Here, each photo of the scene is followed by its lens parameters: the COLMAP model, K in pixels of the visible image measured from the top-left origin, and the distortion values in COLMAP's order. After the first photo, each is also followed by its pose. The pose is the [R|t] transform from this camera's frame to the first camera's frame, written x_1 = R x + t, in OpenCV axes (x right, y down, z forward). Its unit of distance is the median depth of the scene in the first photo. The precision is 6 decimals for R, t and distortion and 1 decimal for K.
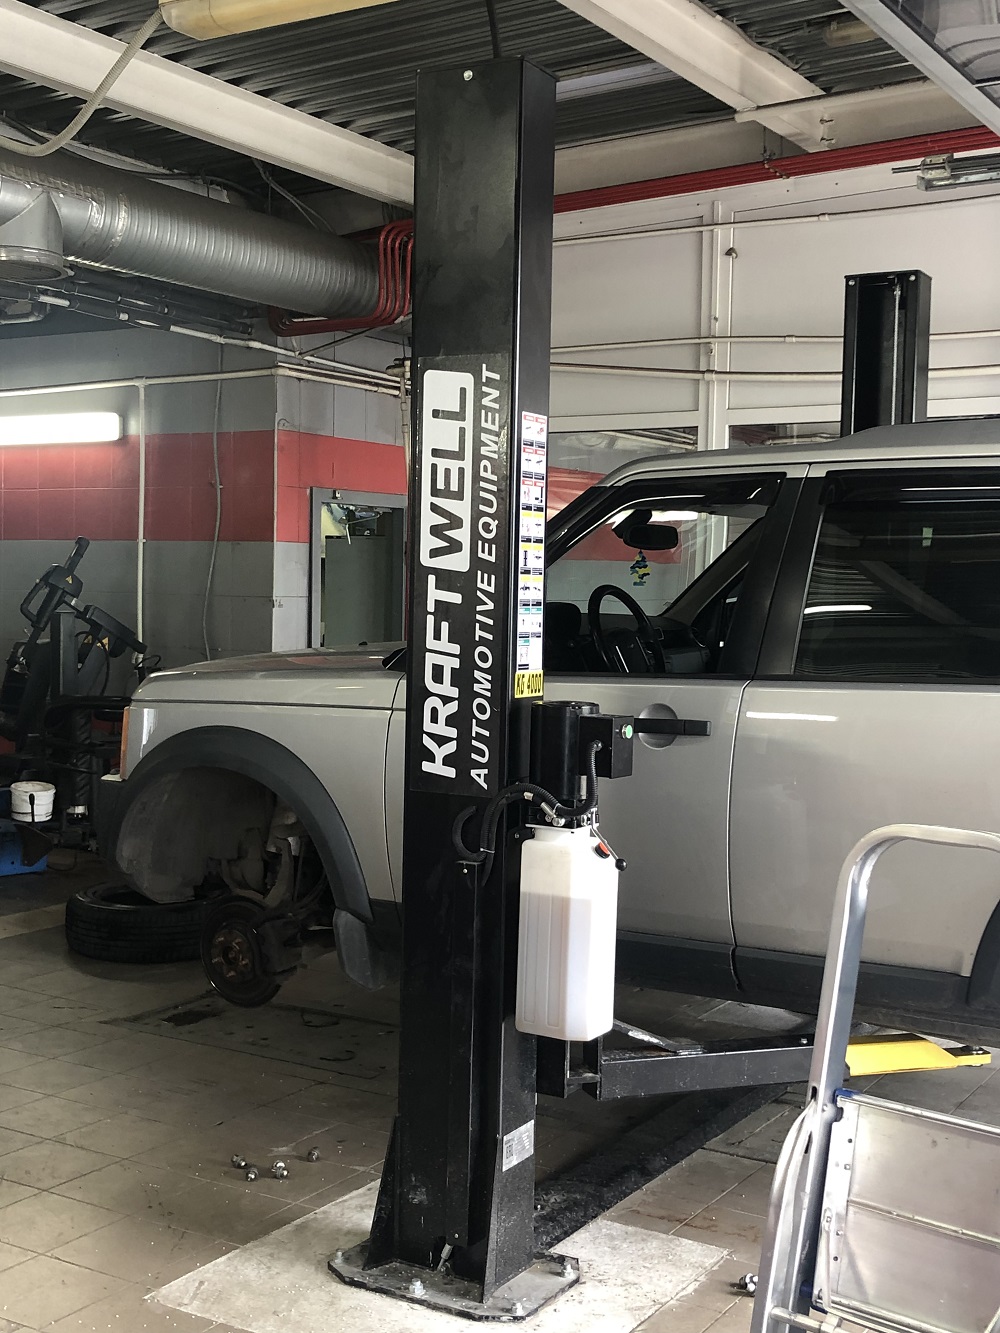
lens RADIAL K [[1683.8, 0, 499.4], [0, 1683.8, 645.9], [0, 0, 1]] dist [0.171981, -0.584095]
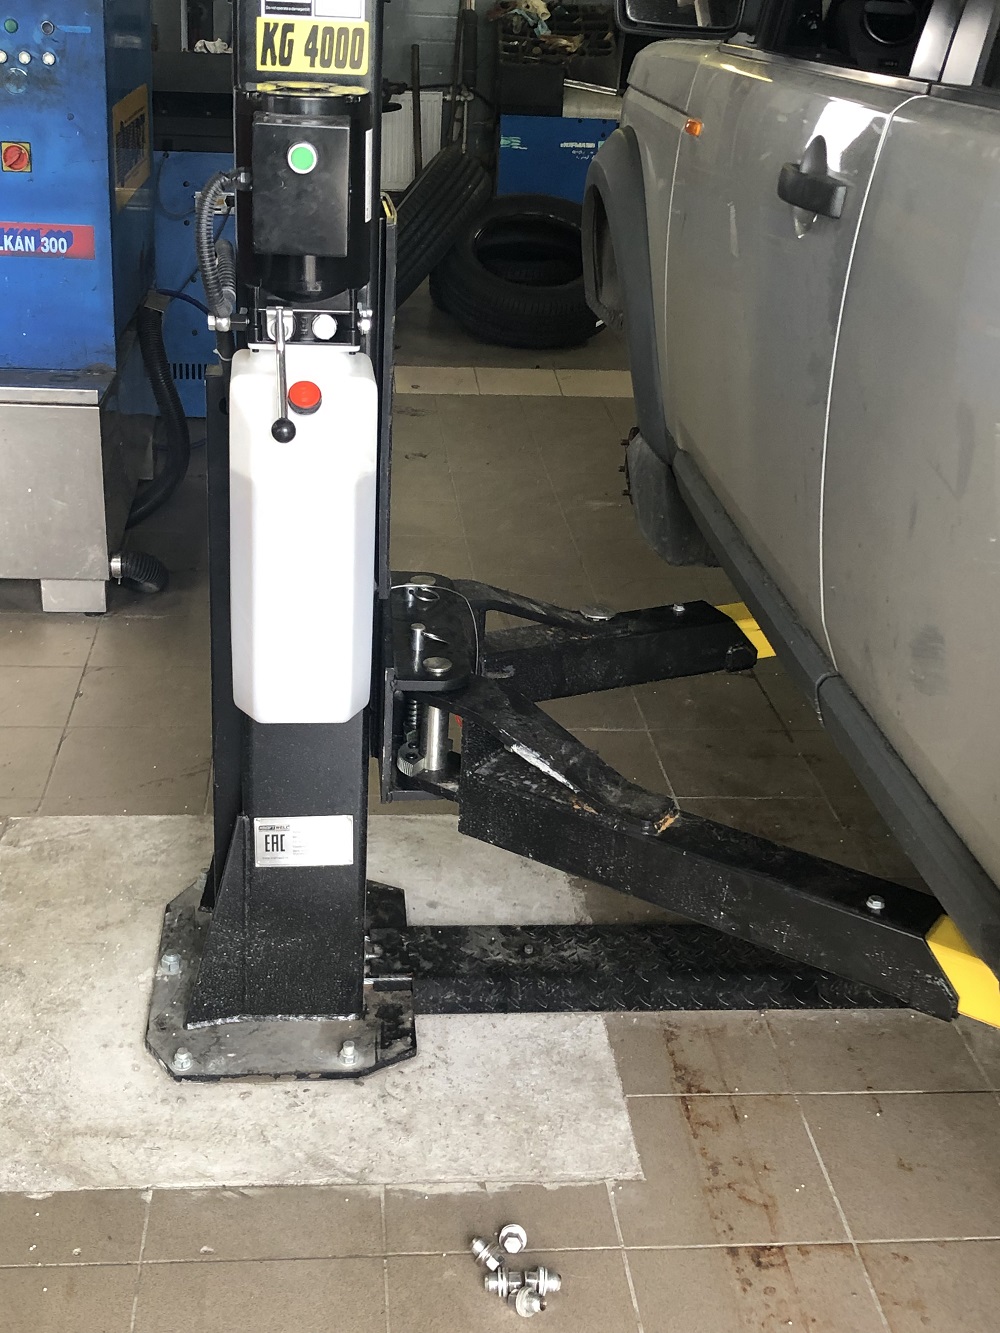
lens RADIAL K [[1683.8, 0, 499.4], [0, 1683.8, 645.9], [0, 0, 1]] dist [0.171981, -0.584095]
pose [[0.595320, 0.326219, -0.734285, 0.484773], [-0.070286, 0.931511, 0.356856, 0.003632], [0.800408, -0.160834, 0.577476, 0.720111]]
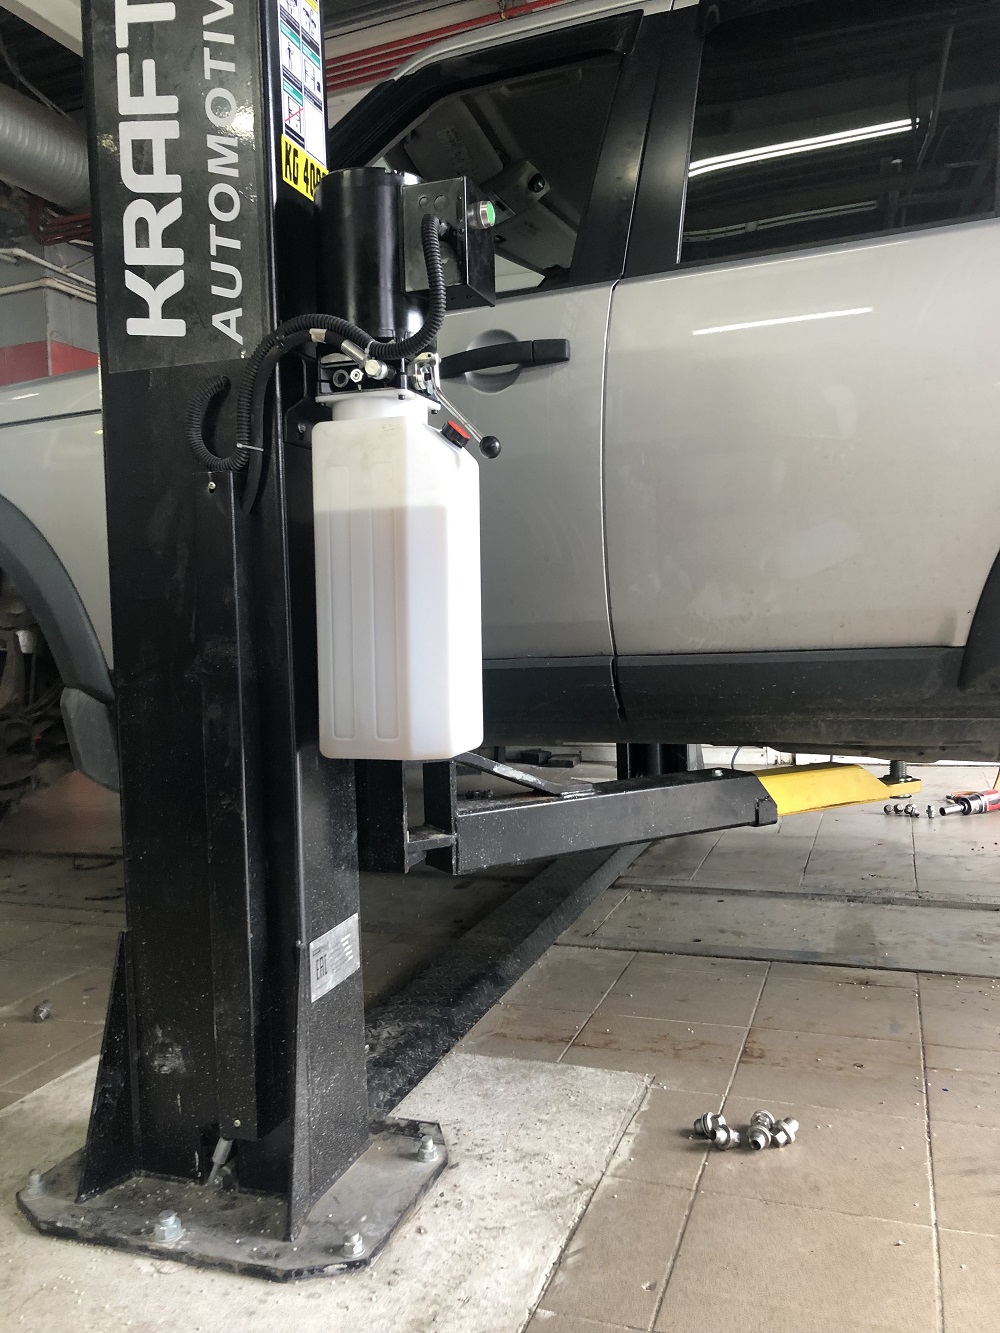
lens RADIAL K [[1096.6, 0, 495.4], [0, 1096.6, 655.6], [0, 0, 1]] dist [0.016063, 0.001280]
pose [[0.979775, -0.060715, 0.190669, -0.001050], [0.060371, 0.998147, 0.007618, 0.189657], [-0.190778, 0.004047, 0.981625, 0.613195]]
